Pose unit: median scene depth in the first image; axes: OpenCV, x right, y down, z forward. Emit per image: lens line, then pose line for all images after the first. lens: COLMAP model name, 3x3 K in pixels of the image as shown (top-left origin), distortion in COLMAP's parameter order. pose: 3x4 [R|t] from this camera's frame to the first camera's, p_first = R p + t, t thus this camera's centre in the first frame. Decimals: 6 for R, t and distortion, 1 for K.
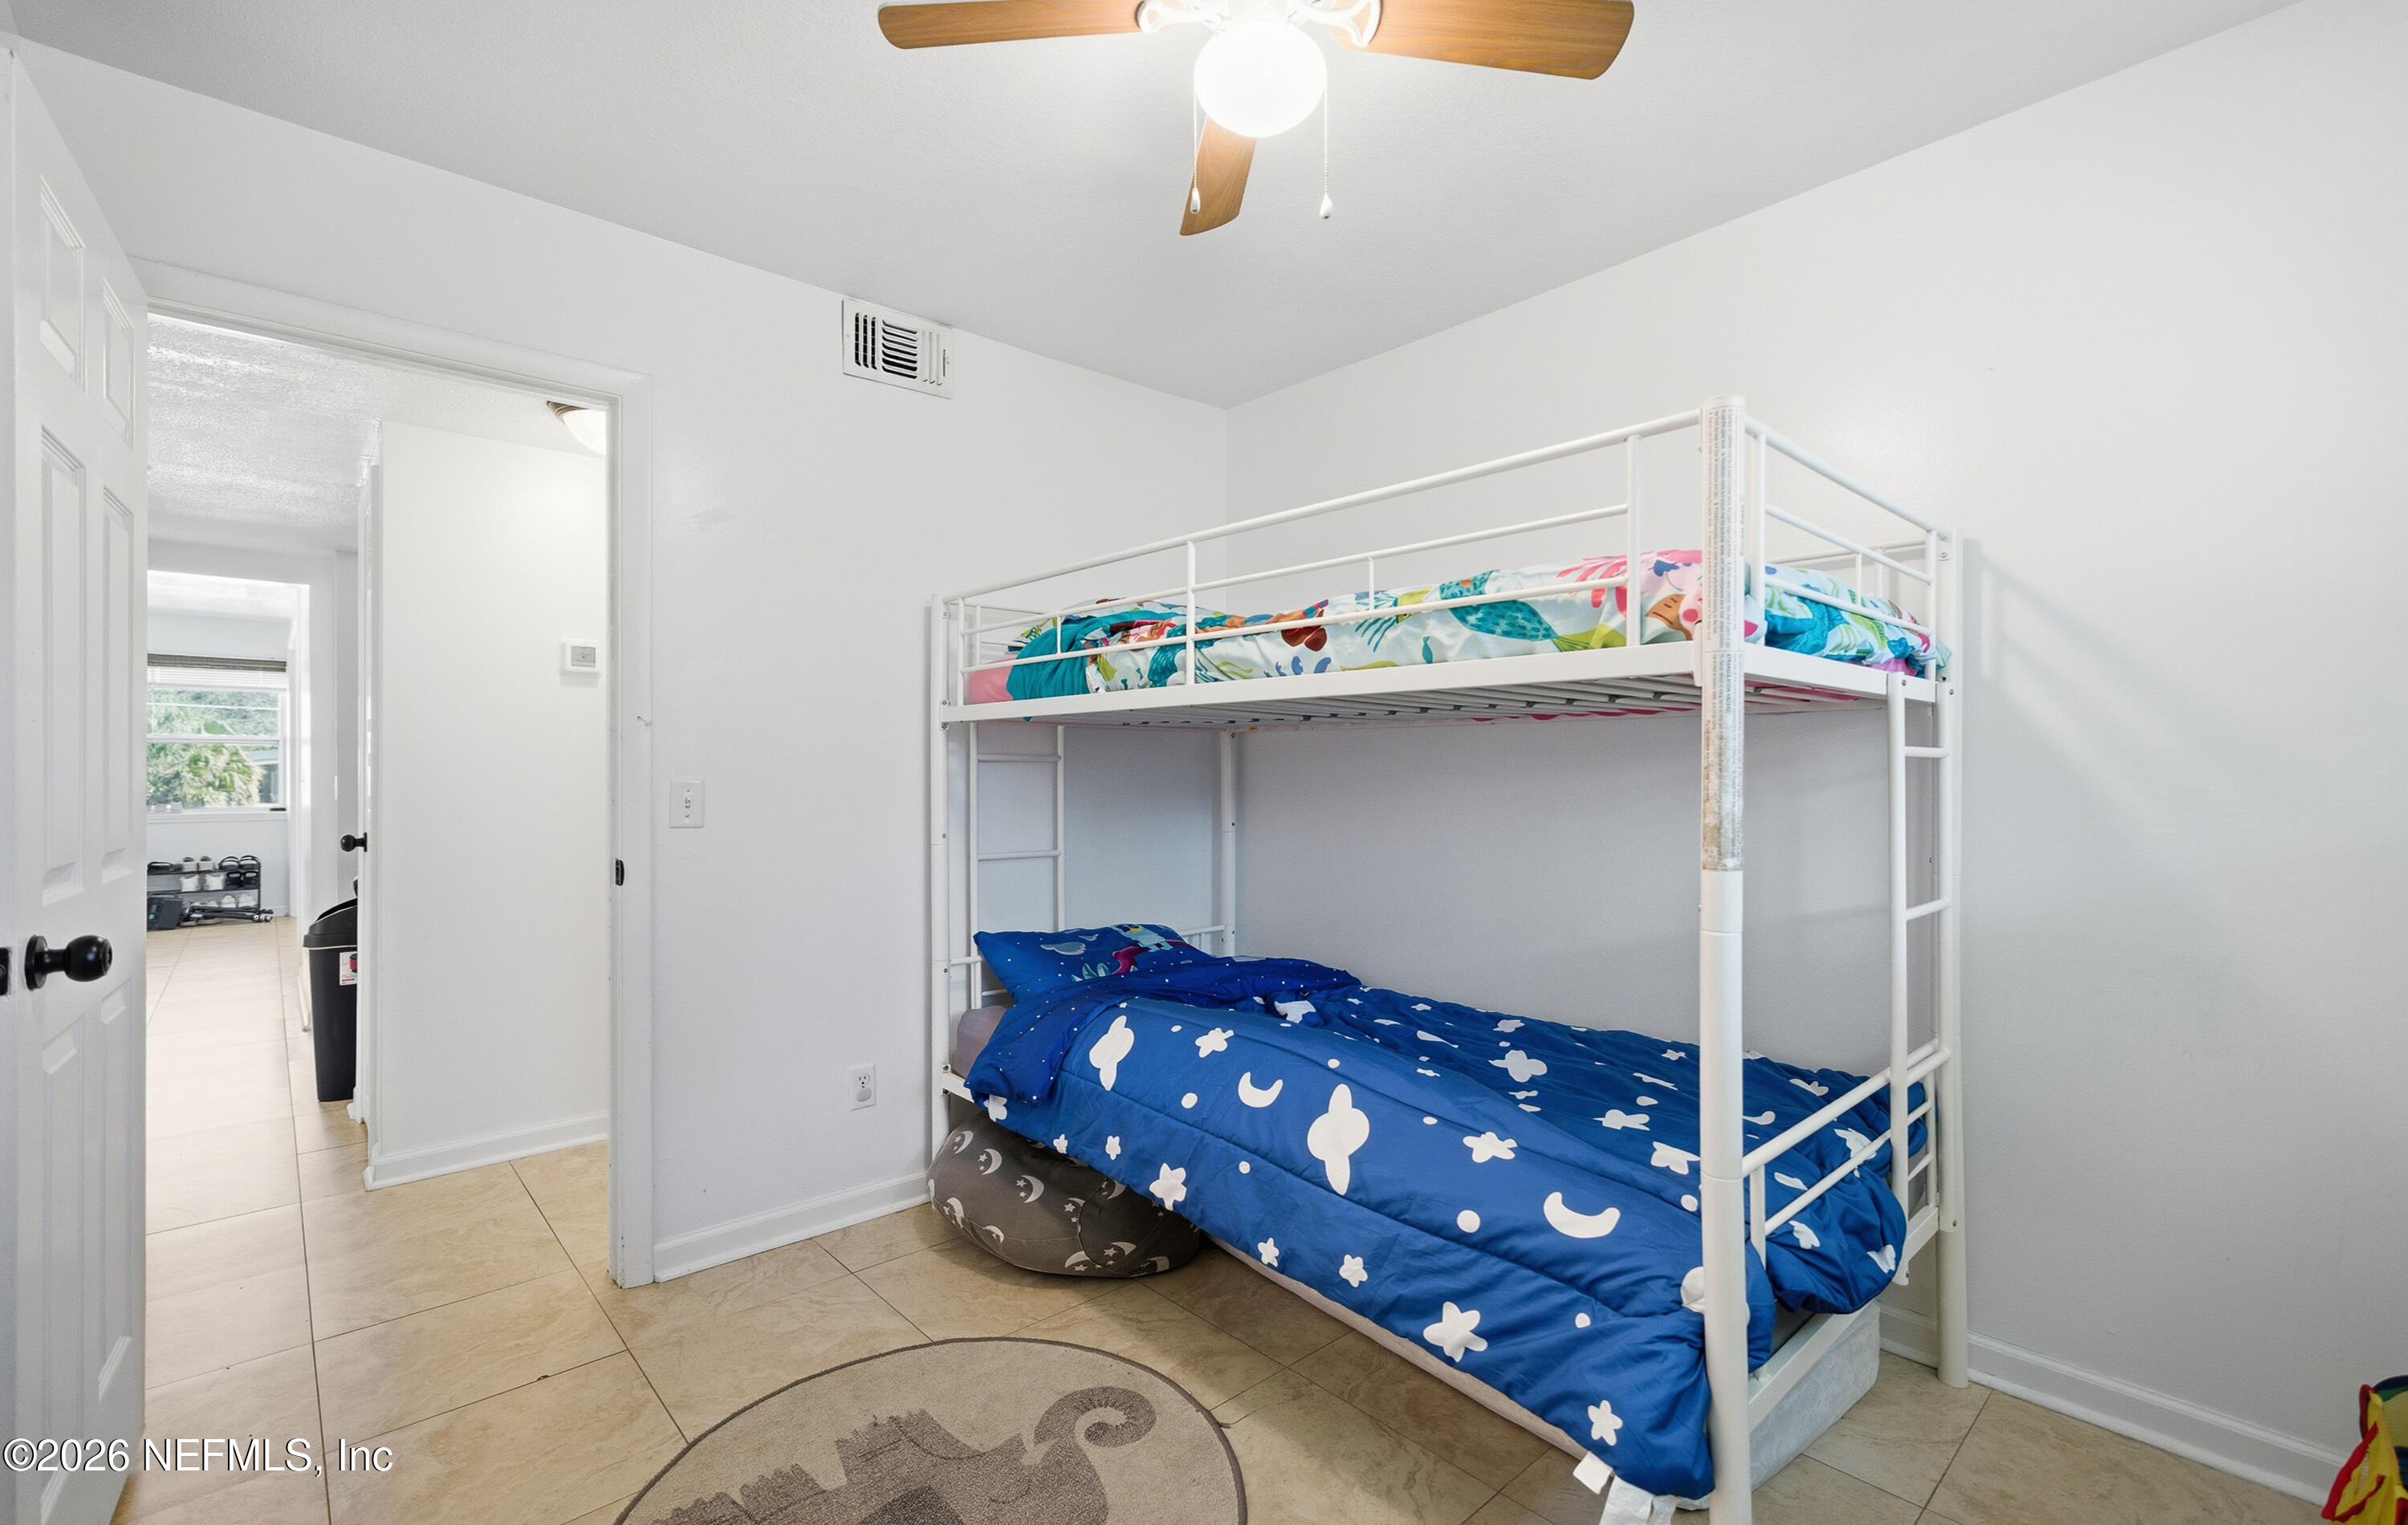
lens RADIAL K [[1055.7, 0, 1204.0], [0, 1055.7, 762.5], [0, 0, 1]] dist [0.012284, 0.000126]
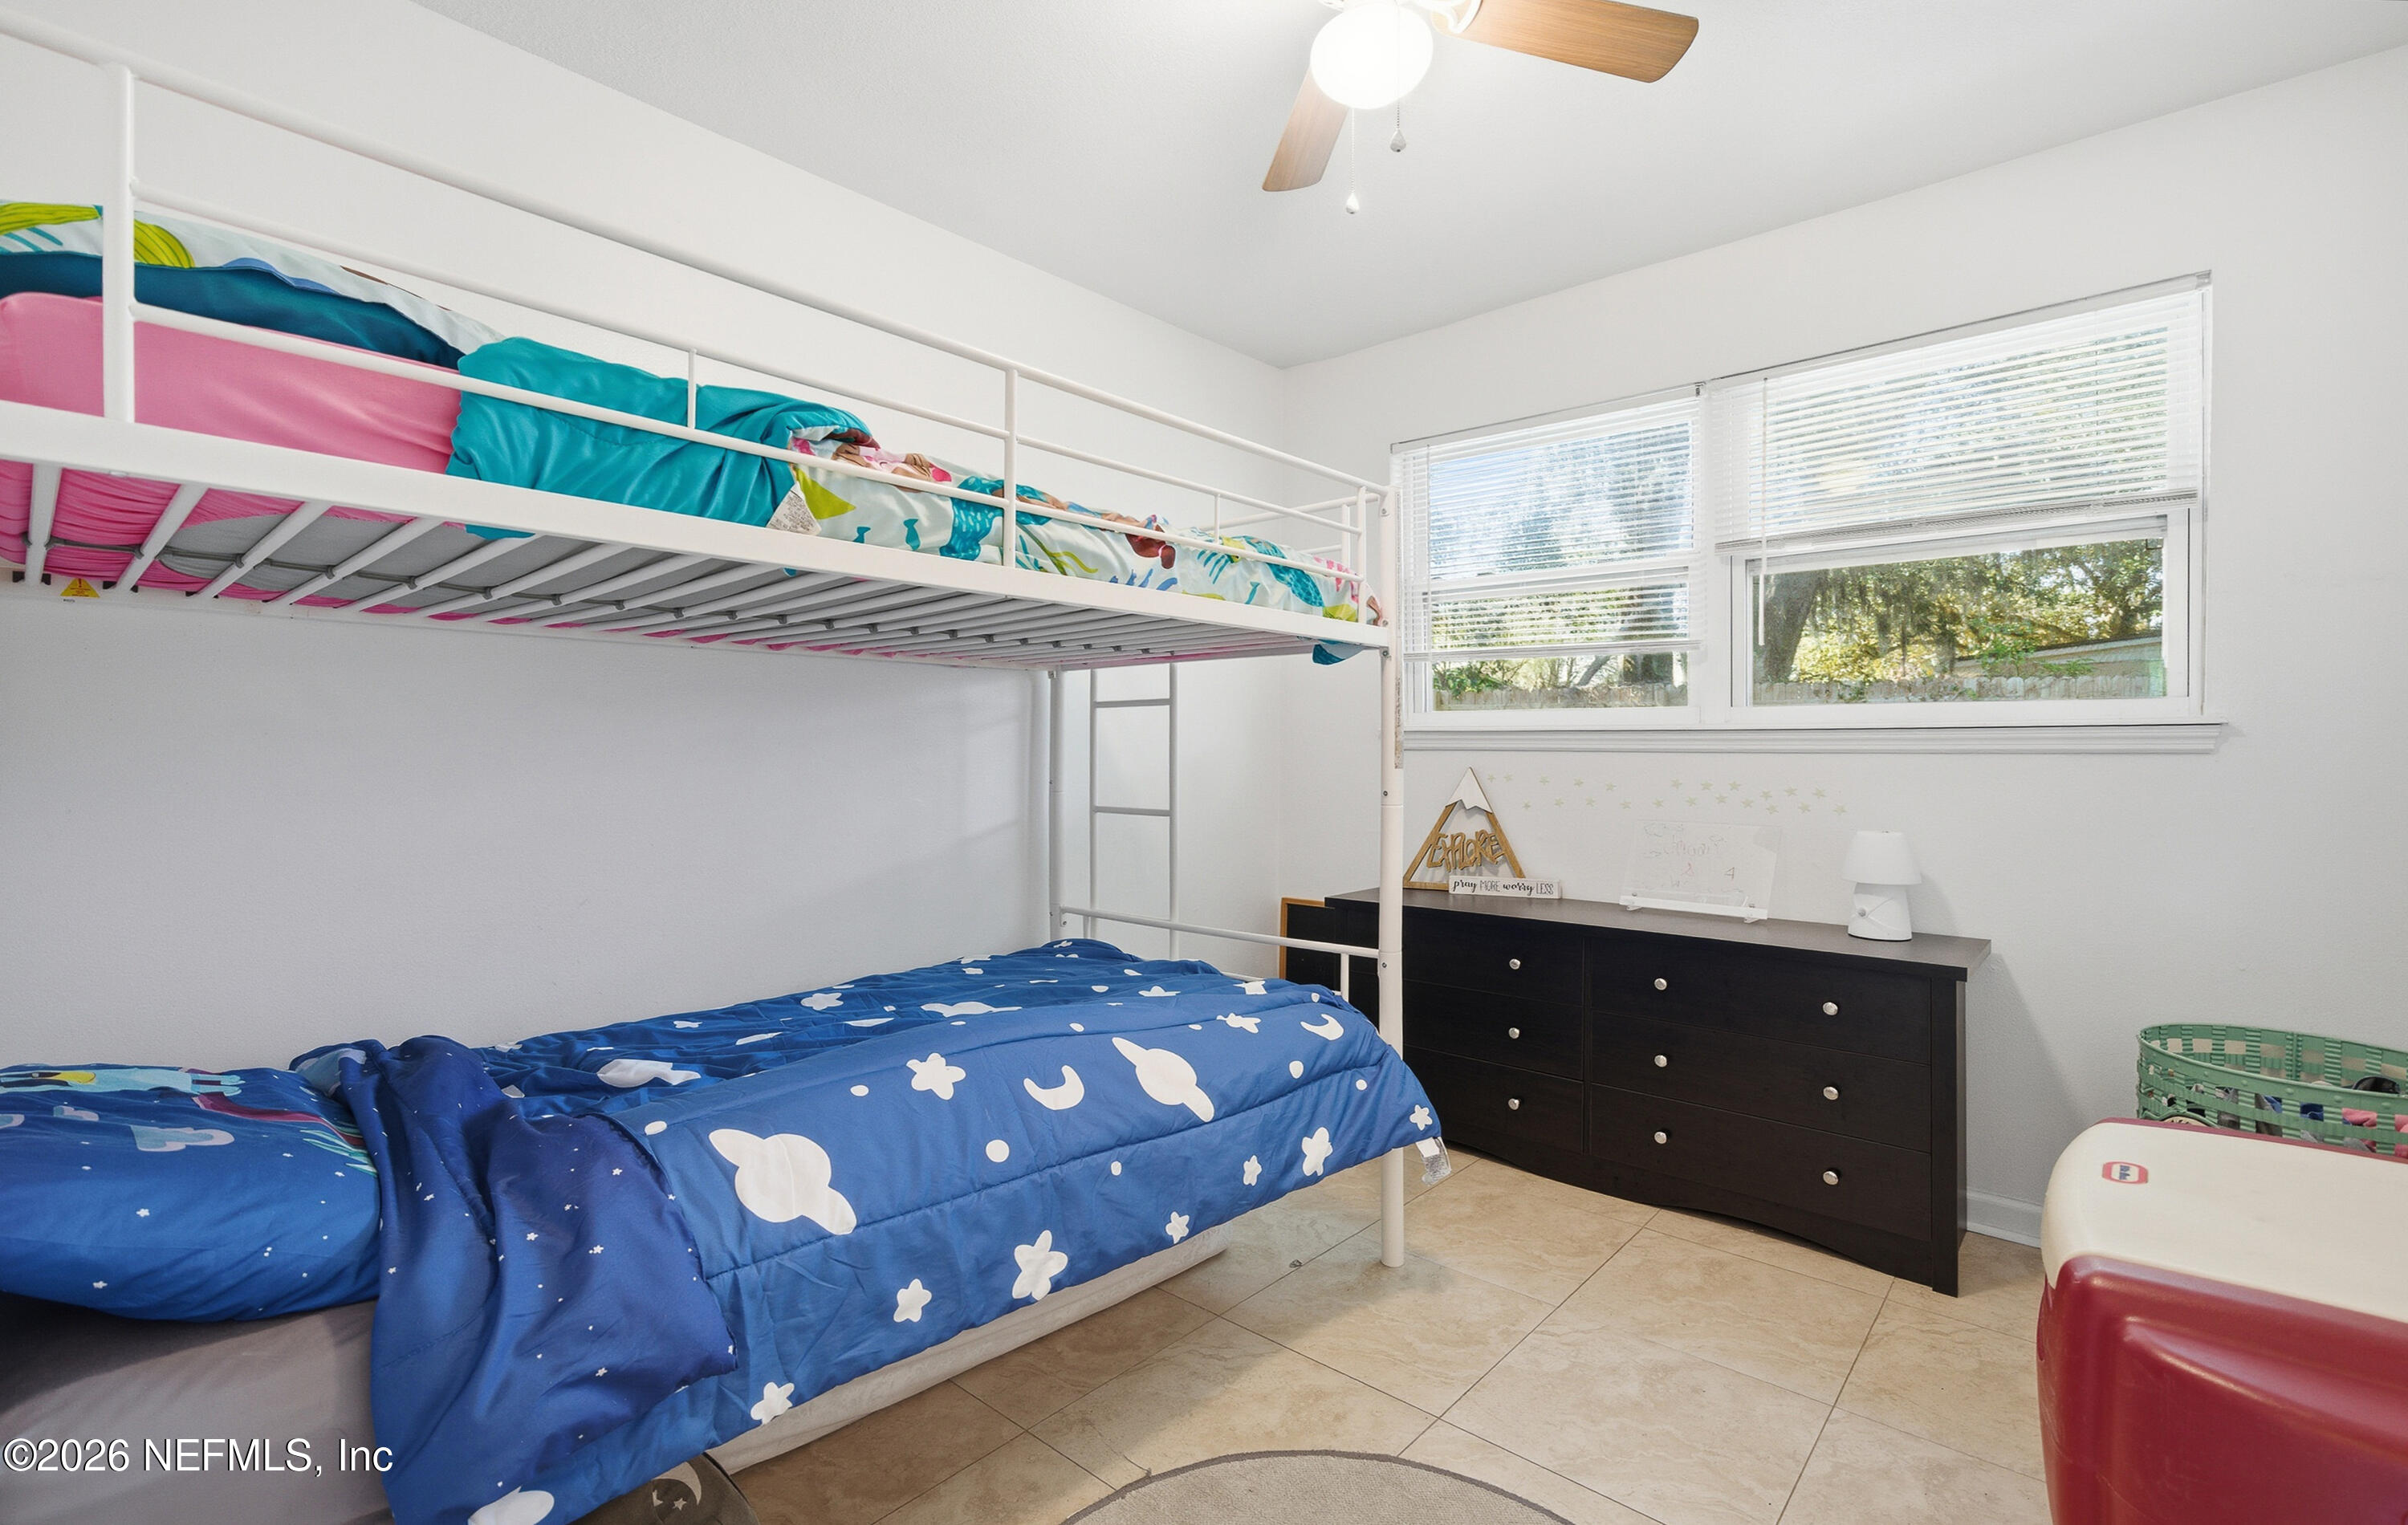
lens RADIAL K [[1081.3, 0, 1202.6], [0, 1081.3, 734.6], [0, 0, 1]] dist [0.001134, 0.000107]
pose [[-0.091247, 0.015871, 0.995702, -0.857639], [-0.004897, 0.999854, -0.016386, 0.058178], [-0.995816, -0.006371, -0.091156, 1.058133]]
